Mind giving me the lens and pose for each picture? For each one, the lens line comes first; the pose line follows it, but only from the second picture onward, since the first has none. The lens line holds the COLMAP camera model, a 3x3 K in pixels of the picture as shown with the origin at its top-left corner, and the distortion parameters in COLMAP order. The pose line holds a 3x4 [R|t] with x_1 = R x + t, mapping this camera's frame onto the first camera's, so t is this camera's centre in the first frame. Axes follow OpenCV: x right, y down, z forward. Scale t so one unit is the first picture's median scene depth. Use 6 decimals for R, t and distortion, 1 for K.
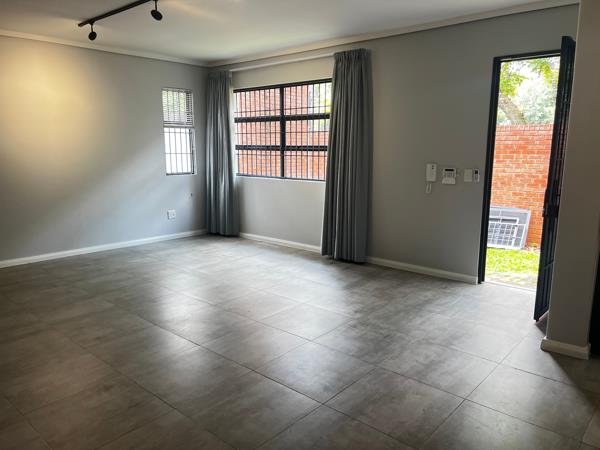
lens RADIAL K [[448.4, 0, 296.5], [0, 448.4, 230.0], [0, 0, 1]] dist [0.055423, -0.037638]
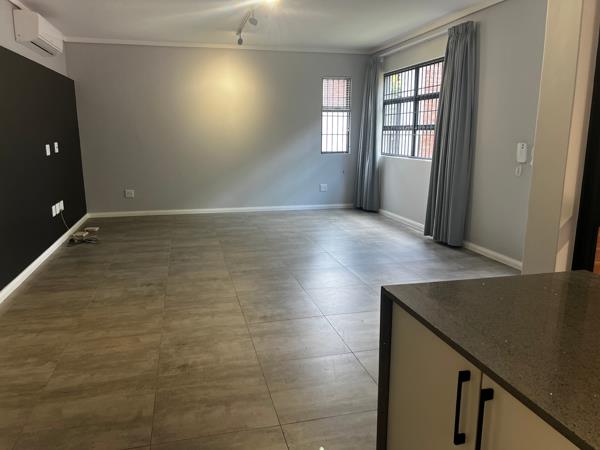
lens RADIAL K [[448.4, 0, 294.2], [0, 448.4, 223.2], [0, 0, 1]] dist [0.055423, -0.037638]
pose [[0.827866, 0.108077, -0.550415, 0.326664], [-0.098798, 0.994017, 0.046582, 0.010761], [0.552156, 0.015816, 0.833591, 0.003210]]
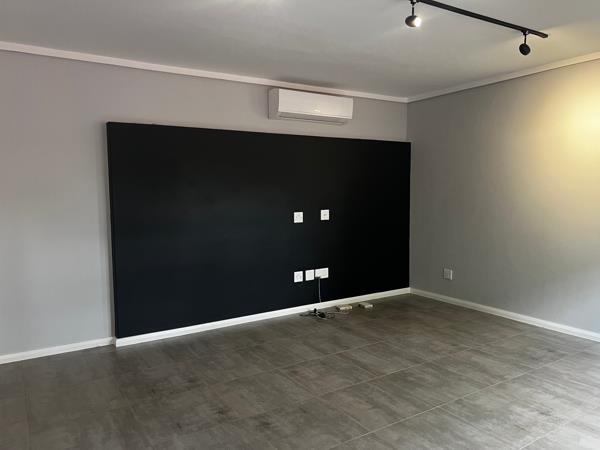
lens RADIAL K [[448.4, 0, 300.5], [0, 448.4, 226.4], [0, 0, 1]] dist [0.055423, -0.037638]
pose [[-0.294163, 0.069596, -0.953218, 0.279655], [-0.163687, 0.978941, 0.121988, -0.116512], [0.941634, 0.191914, -0.276576, 0.640849]]
